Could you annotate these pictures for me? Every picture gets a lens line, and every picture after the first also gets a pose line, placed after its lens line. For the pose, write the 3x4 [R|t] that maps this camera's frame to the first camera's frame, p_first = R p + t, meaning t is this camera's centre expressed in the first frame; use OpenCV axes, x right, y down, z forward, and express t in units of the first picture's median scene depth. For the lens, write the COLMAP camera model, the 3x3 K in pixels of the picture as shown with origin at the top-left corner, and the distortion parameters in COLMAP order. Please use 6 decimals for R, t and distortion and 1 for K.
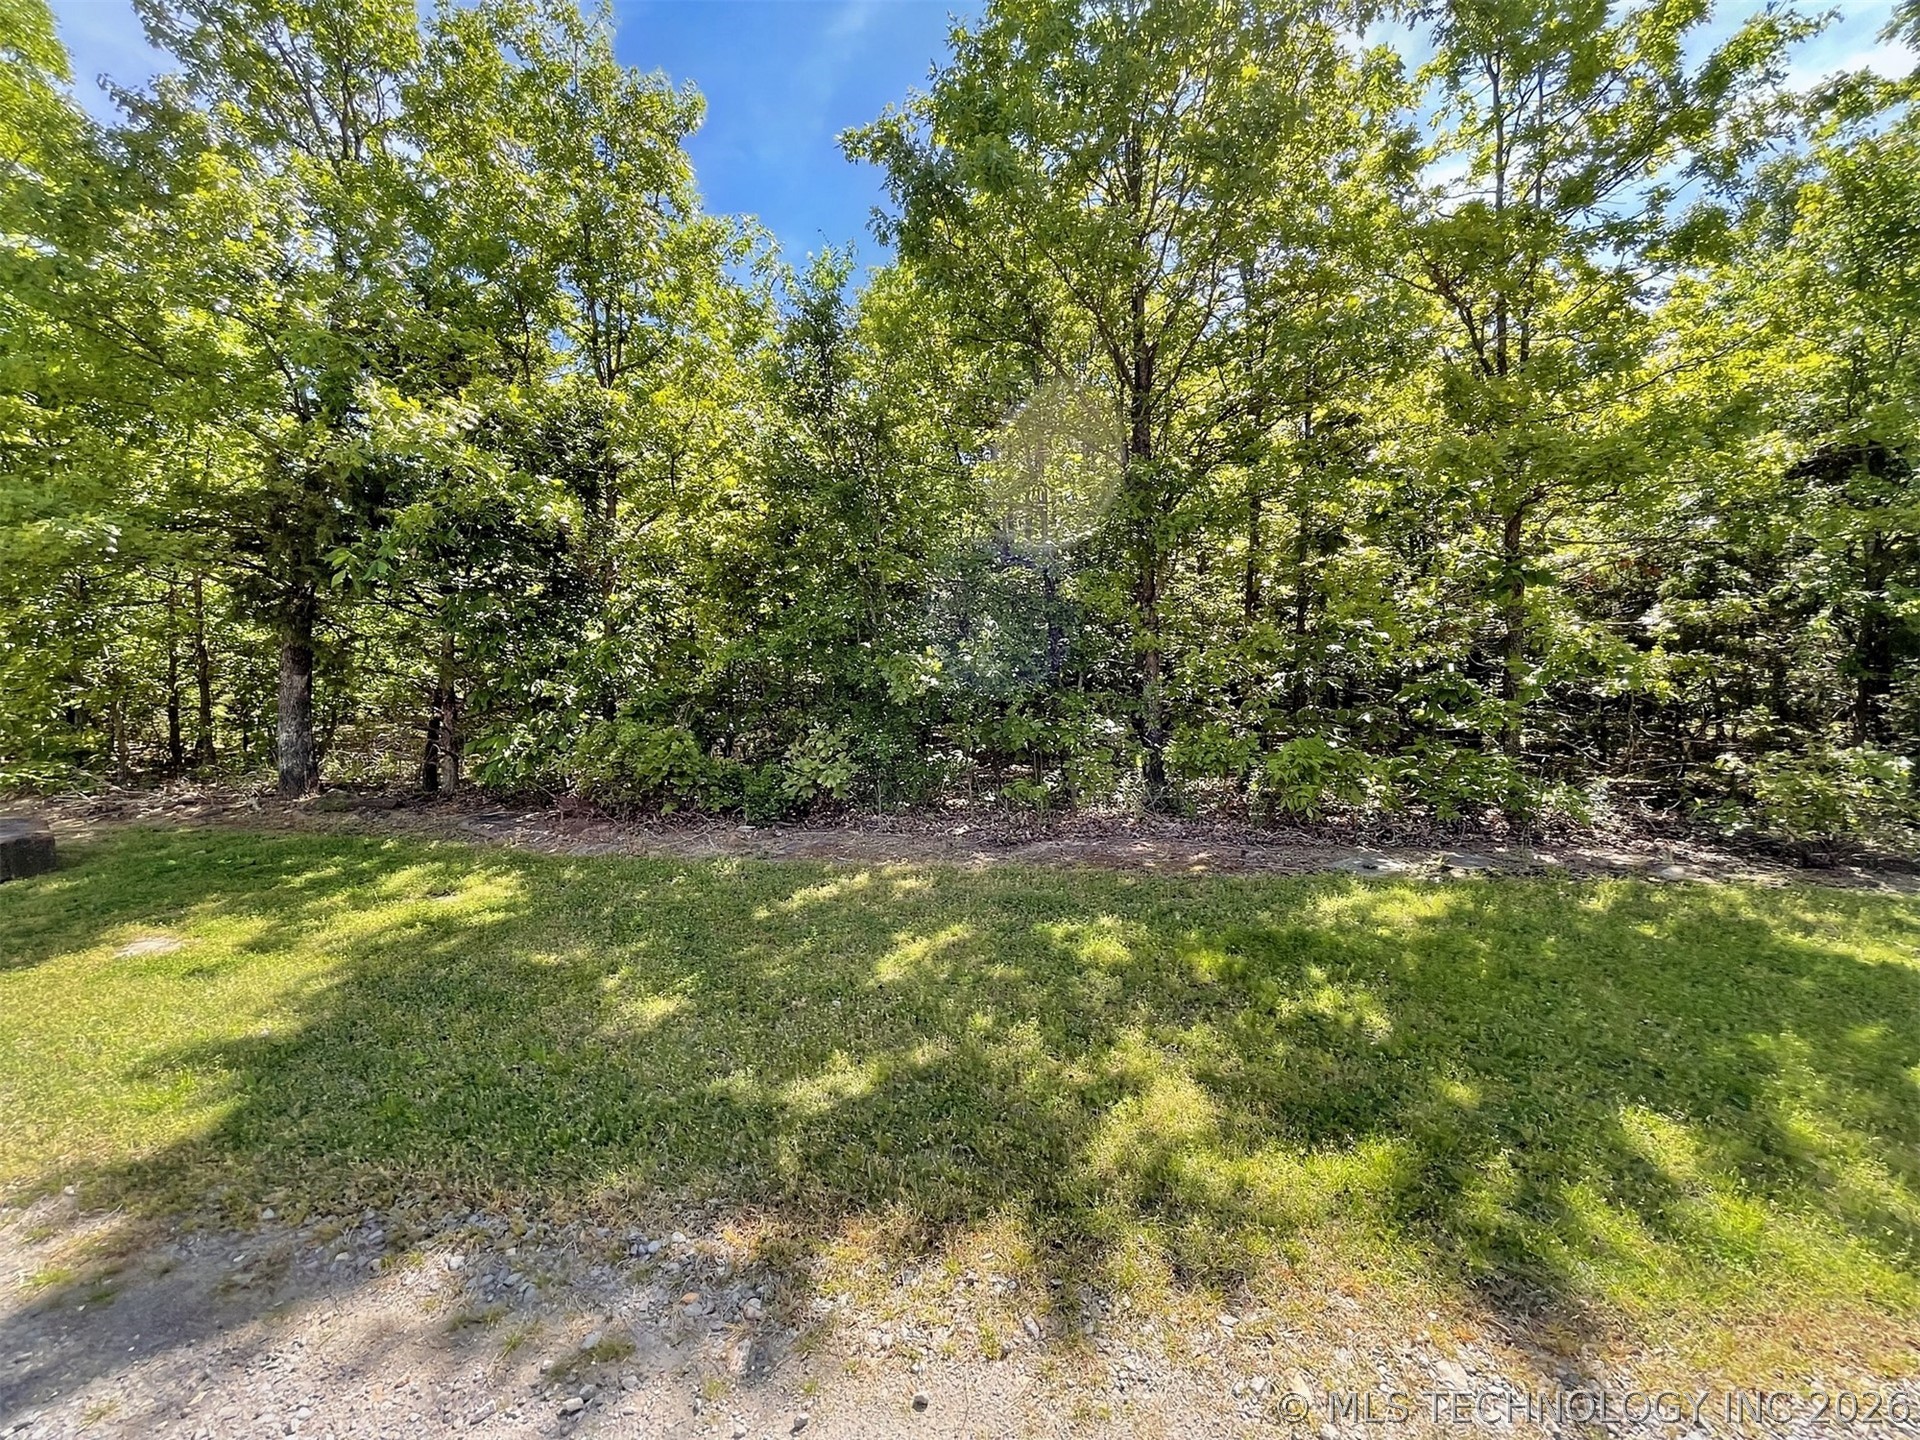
lens RADIAL K [[779.0, 0, 953.1], [0, 779.0, 722.6], [0, 0, 1]] dist [-0.002086, -0.000216]
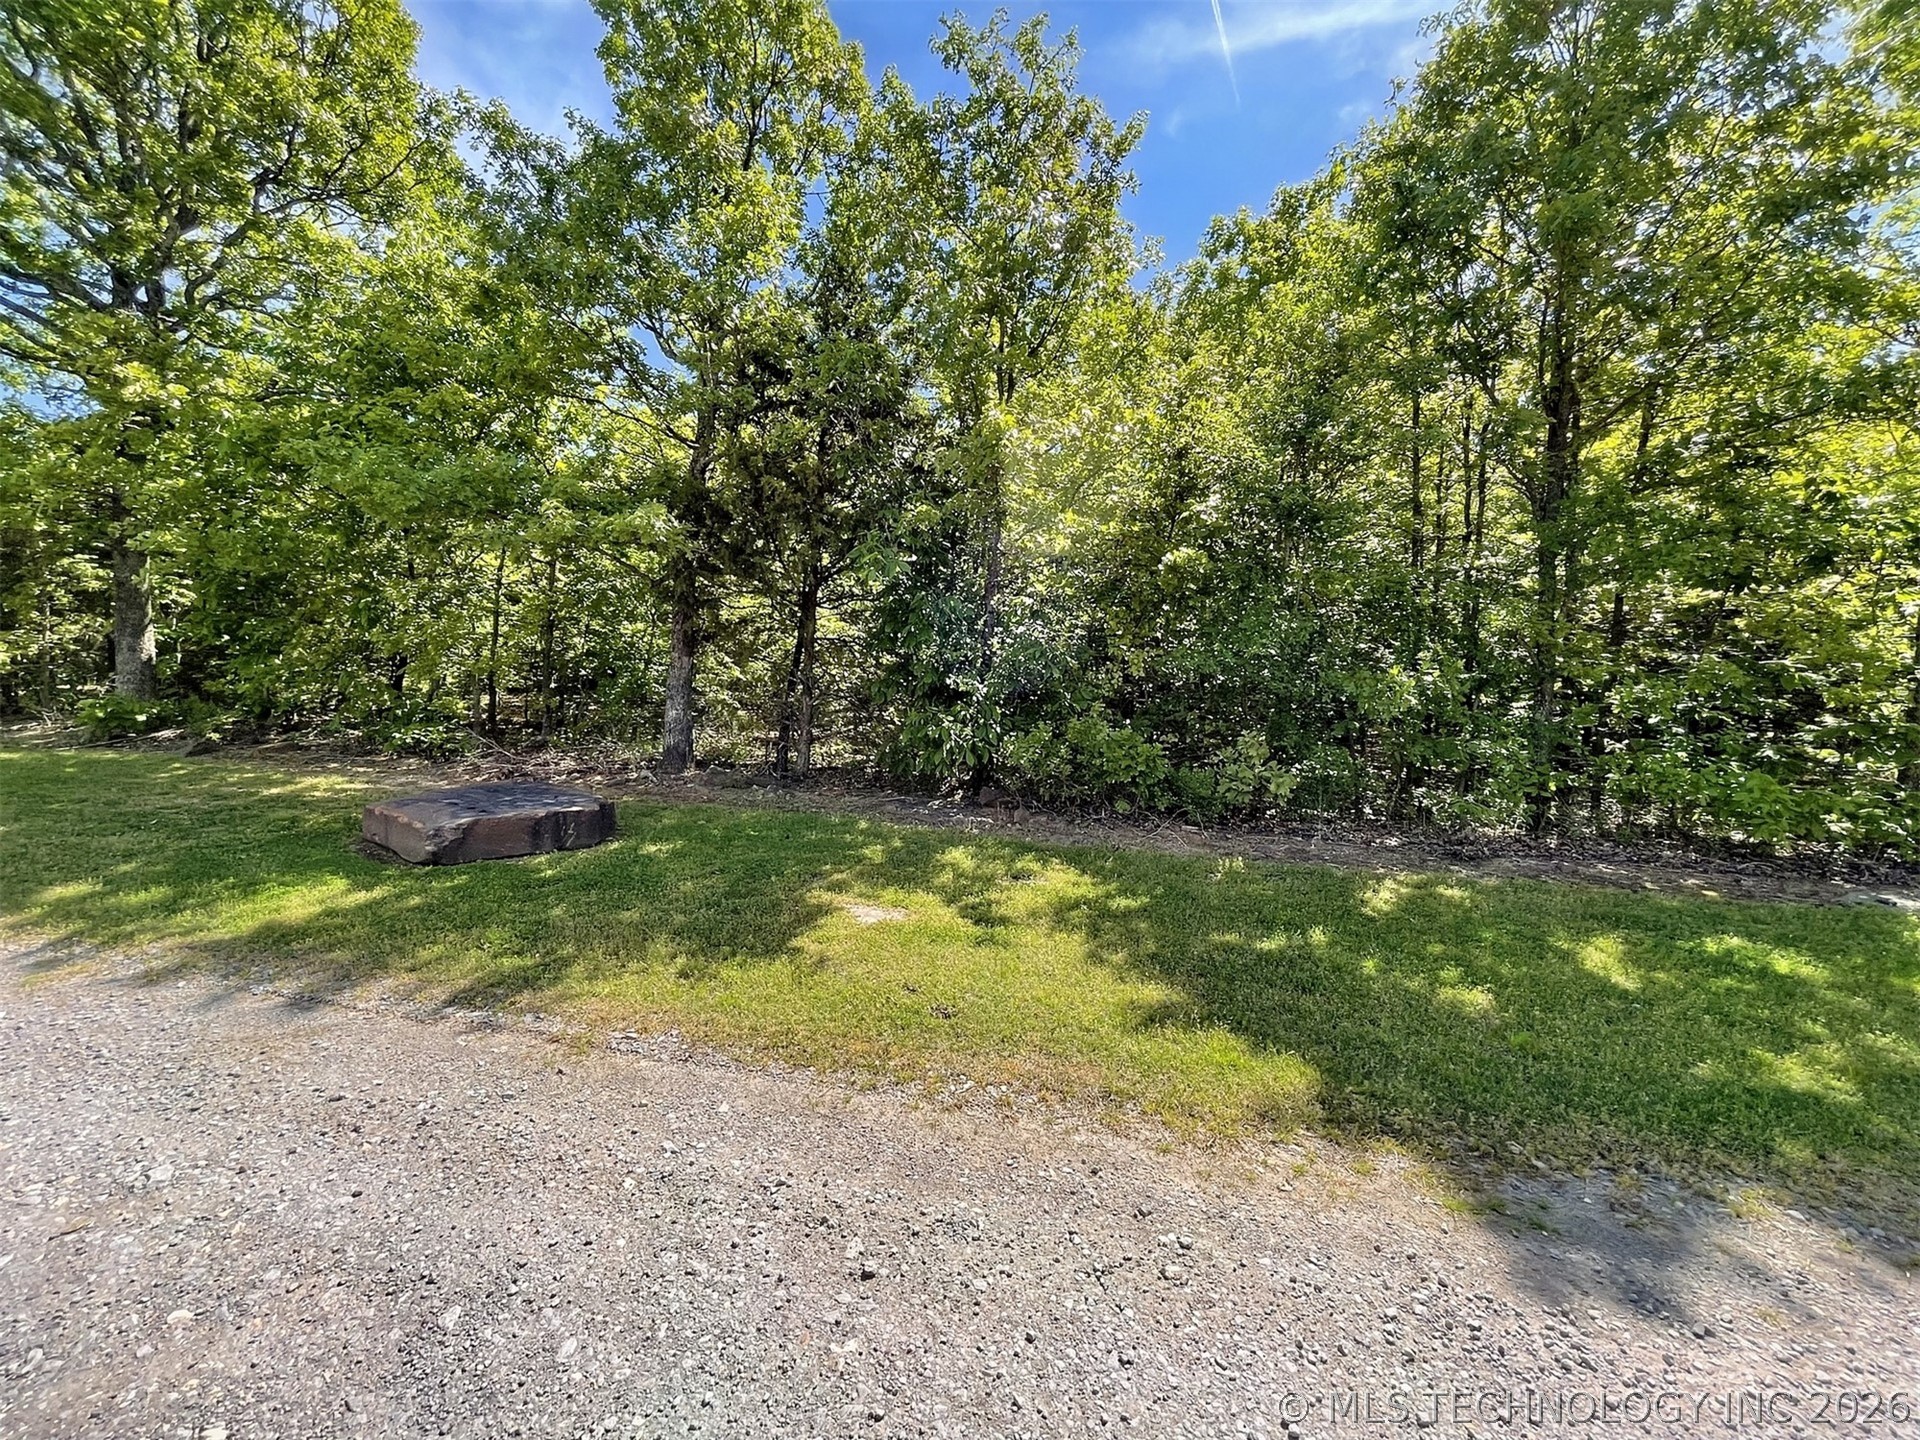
lens RADIAL K [[779.0, 0, 954.9], [0, 779.0, 723.5], [0, 0, 1]] dist [-0.002086, -0.000216]
pose [[0.998039, 0.053596, -0.032342, -0.577029], [-0.053381, 0.998546, 0.007486, 0.003227], [0.032696, -0.005745, 0.999449, -0.066286]]
